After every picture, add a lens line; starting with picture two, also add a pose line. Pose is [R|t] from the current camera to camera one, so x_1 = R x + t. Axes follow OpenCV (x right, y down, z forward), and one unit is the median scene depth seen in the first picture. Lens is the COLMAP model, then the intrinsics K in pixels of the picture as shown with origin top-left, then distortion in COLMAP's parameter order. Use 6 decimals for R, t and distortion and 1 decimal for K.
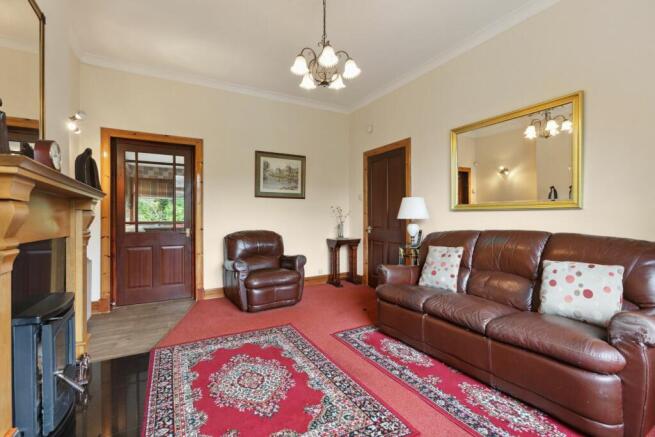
lens RADIAL K [[296.6, 0, 328.2], [0, 296.6, 219.4], [0, 0, 1]] dist [0.001410, 0.000720]
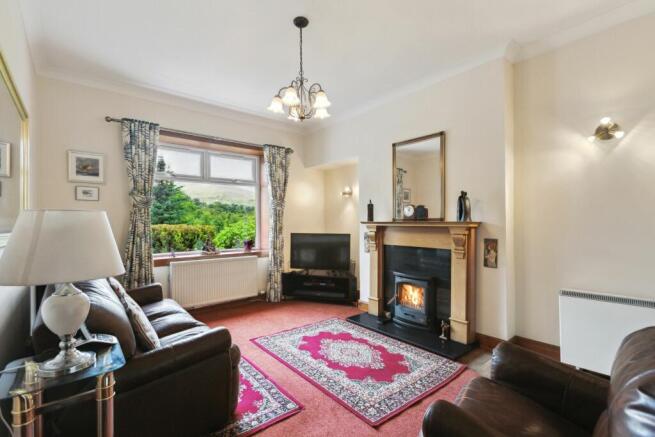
lens RADIAL K [[296.6, 0, 323.9], [0, 296.6, 222.1], [0, 0, 1]] dist [0.001410, 0.000720]
pose [[-0.982858, 0.009473, -0.184119, 0.119516], [0.008127, 0.999934, 0.008066, -0.104380], [0.184184, 0.006431, -0.982871, 2.238539]]
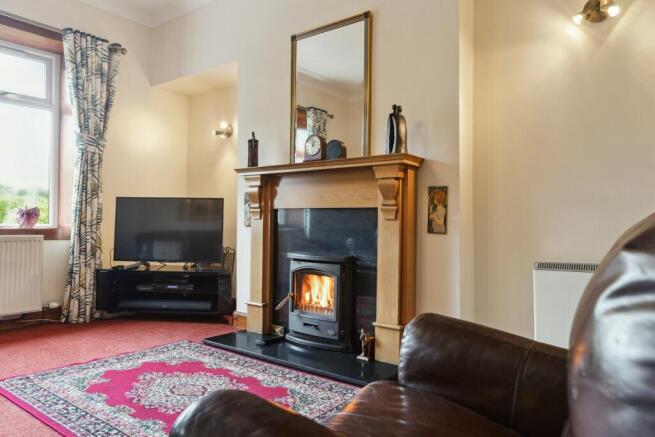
lens RADIAL K [[462.2, 0, 328.0], [0, 462.2, 213.2], [0, 0, 1]] dist [-0.009899, 0.012328]
pose [[-0.919013, -0.013063, -0.394011, -0.106848], [-0.007551, 0.999851, -0.015537, 0.090292], [0.394155, -0.011303, -0.918975, 2.091595]]
